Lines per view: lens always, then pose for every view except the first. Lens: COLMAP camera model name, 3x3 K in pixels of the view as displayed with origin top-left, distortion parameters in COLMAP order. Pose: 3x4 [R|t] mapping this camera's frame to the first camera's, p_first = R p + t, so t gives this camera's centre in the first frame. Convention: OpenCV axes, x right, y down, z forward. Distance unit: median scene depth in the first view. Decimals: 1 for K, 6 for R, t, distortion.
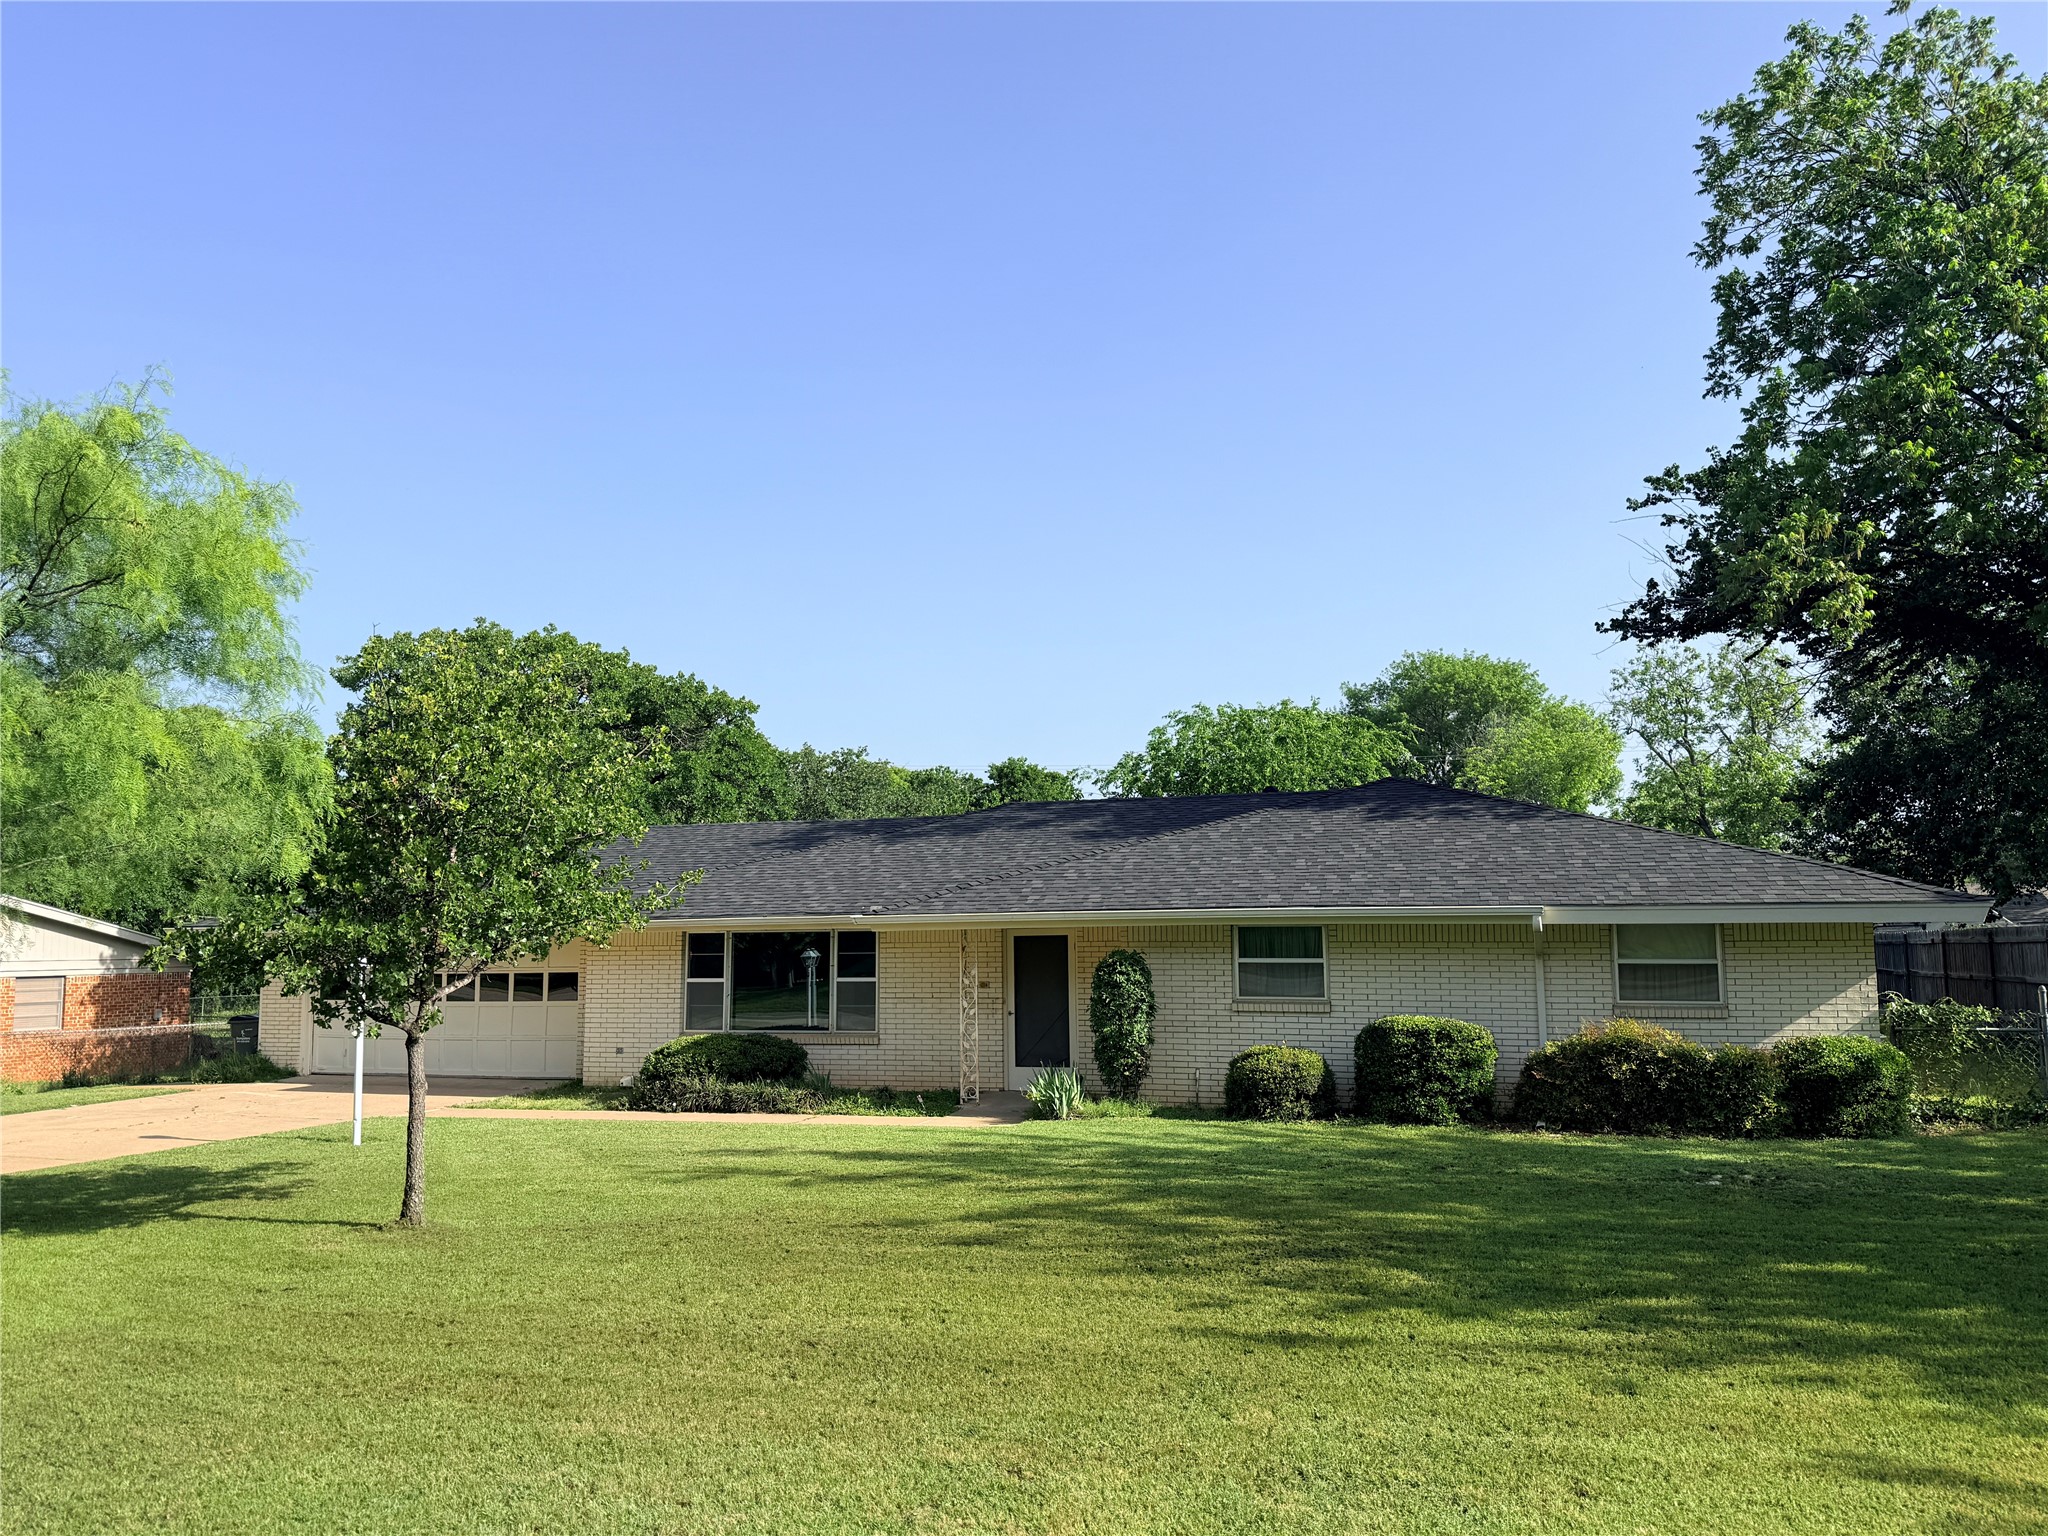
lens RADIAL K [[1570.5, 0, 1037.9], [0, 1570.5, 770.3], [0, 0, 1]] dist [0.013503, -0.009570]
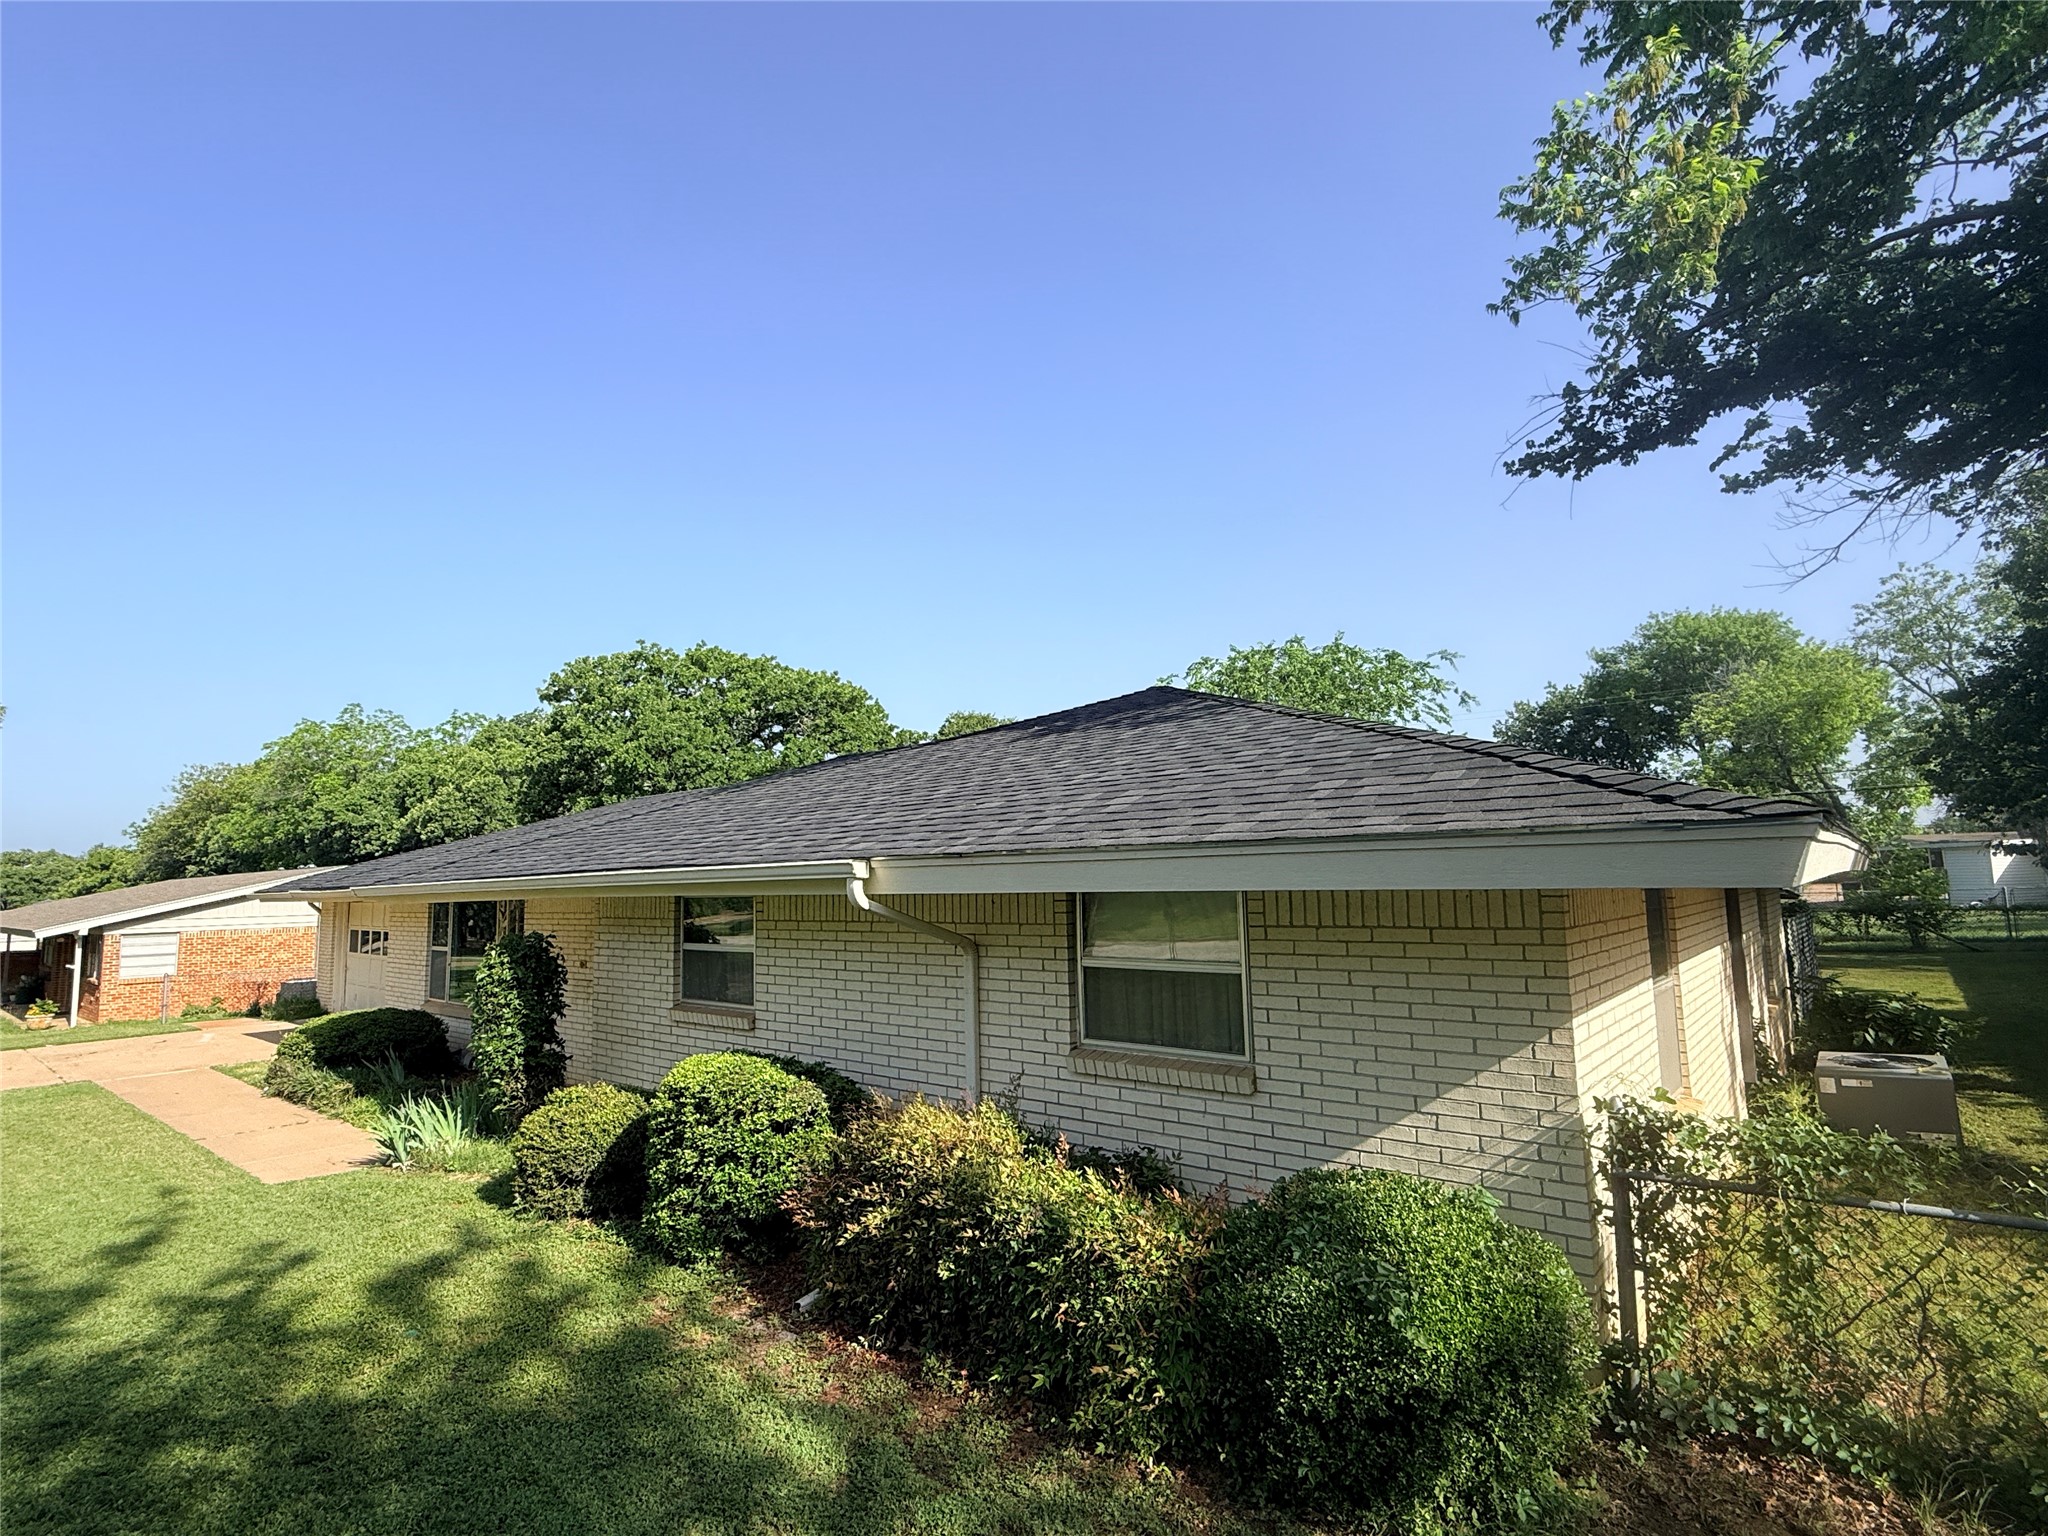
lens RADIAL K [[1061.7, 0, 1023.2], [0, 1061.7, 755.3], [0, 0, 1]] dist [-0.006107, -0.001216]
pose [[0.922627, -0.057994, -0.381308, 0.464240], [0.054977, 0.998310, -0.018812, 0.056281], [0.381755, -0.003607, 0.924256, 0.641629]]
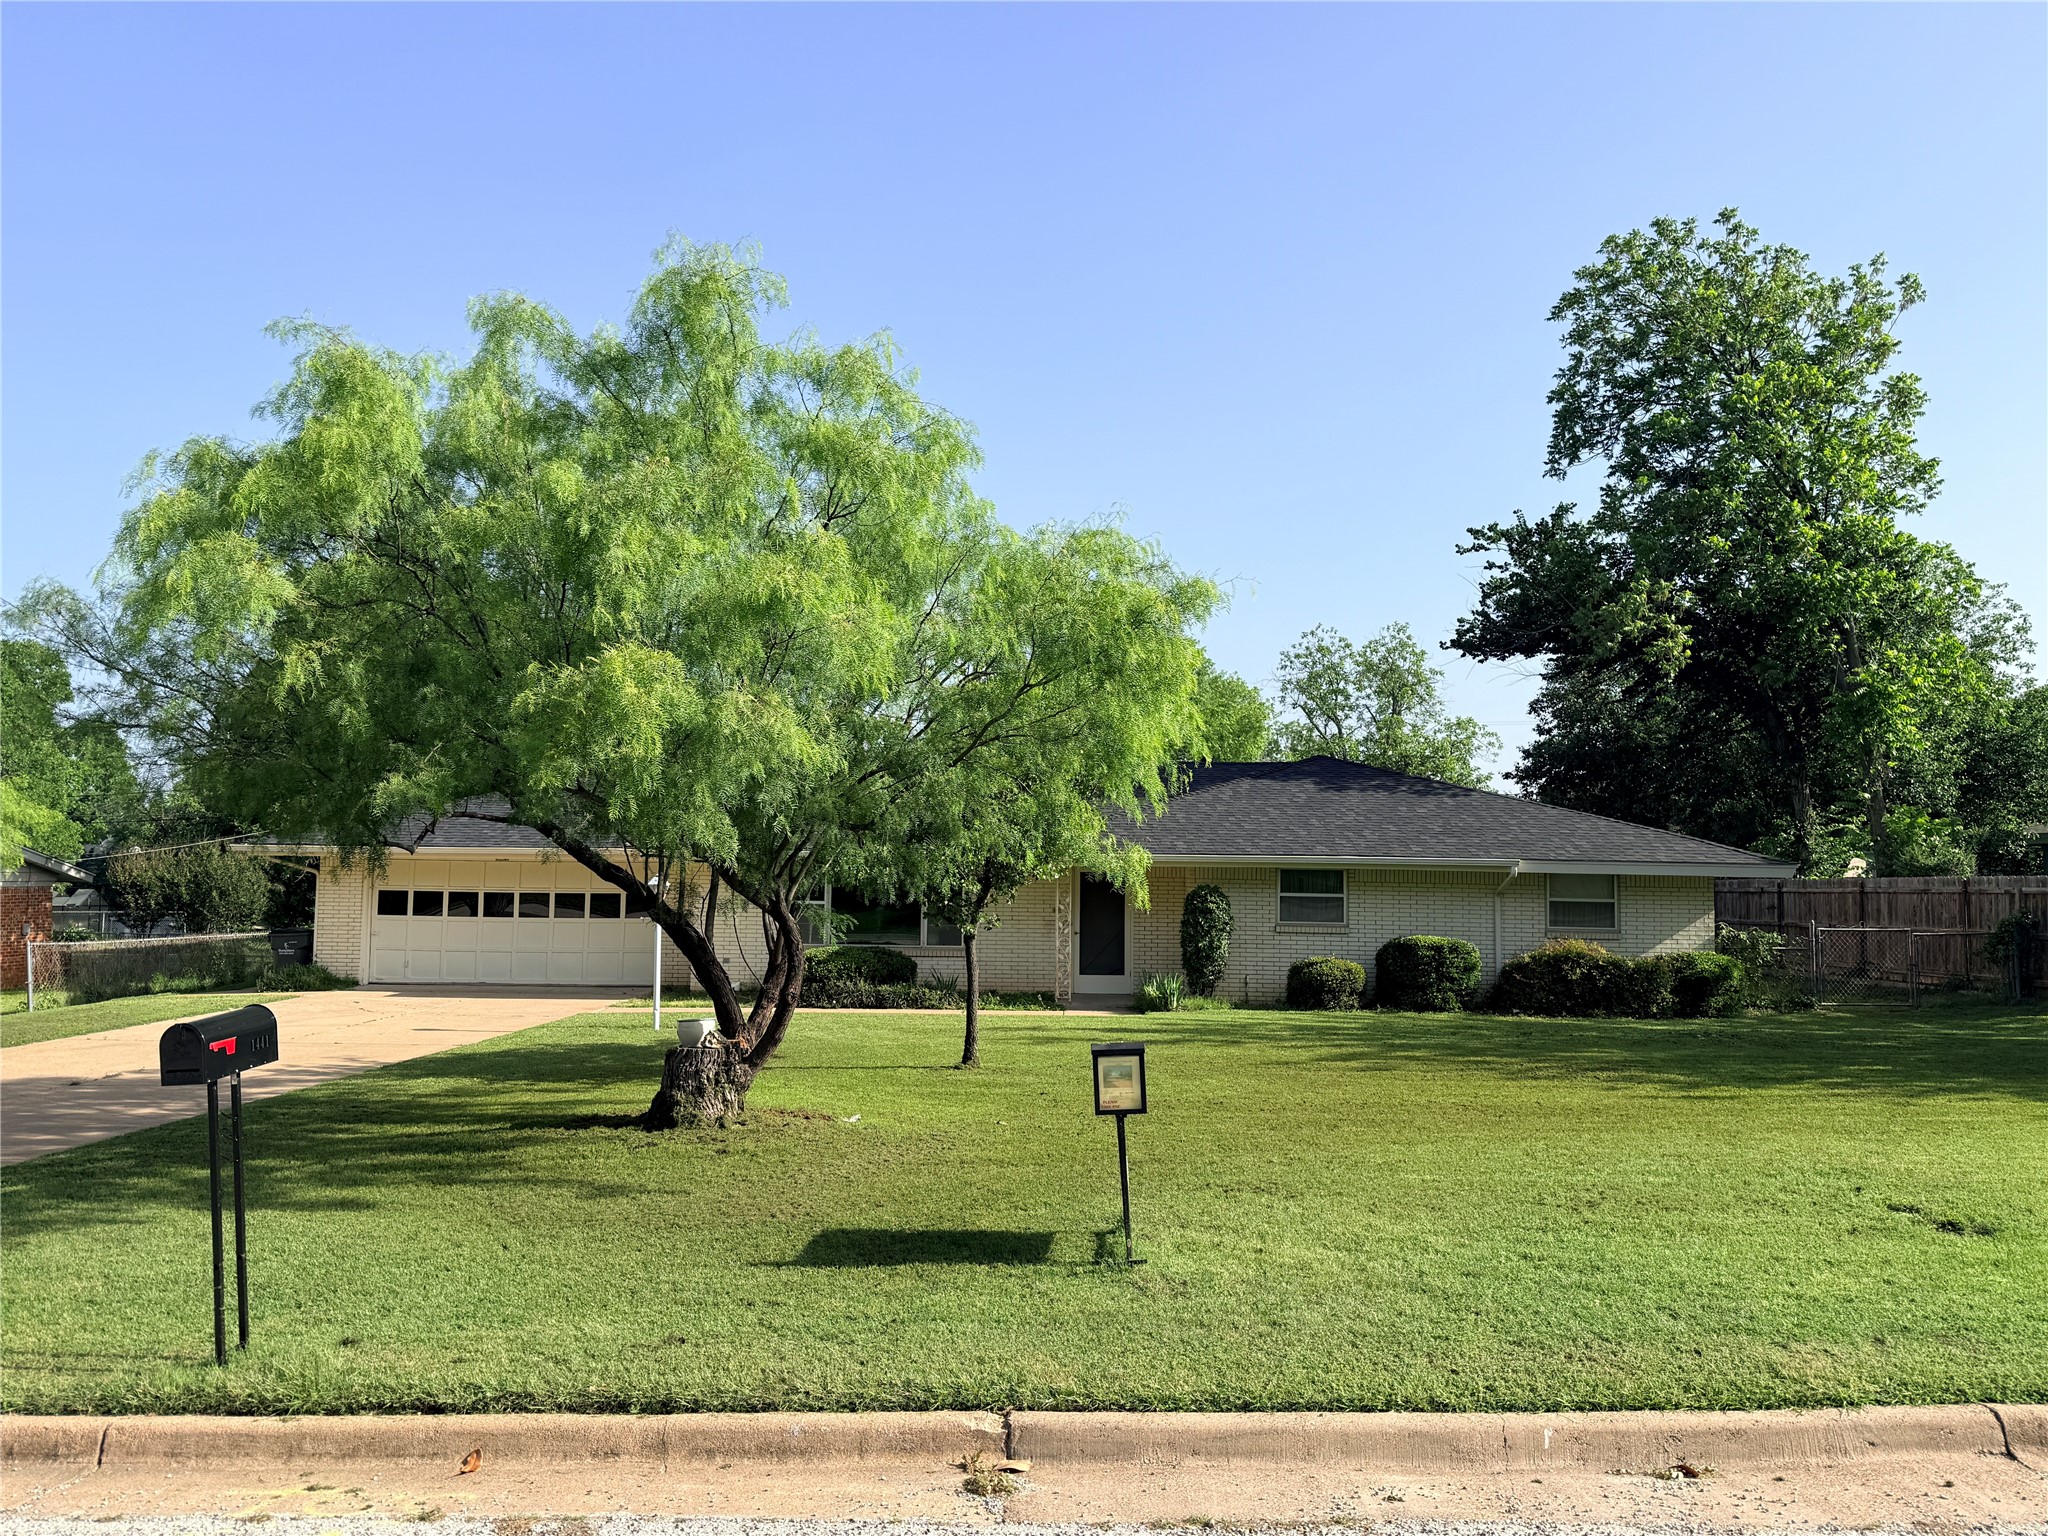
lens RADIAL K [[1570.5, 0, 1012.1], [0, 1570.5, 770.7], [0, 0, 1]] dist [0.013503, -0.009570]
pose [[0.963088, 0.039402, 0.266287, -0.463168], [-0.049791, 0.998235, 0.032371, -0.016327], [-0.264541, -0.044435, 0.963350, -0.228547]]
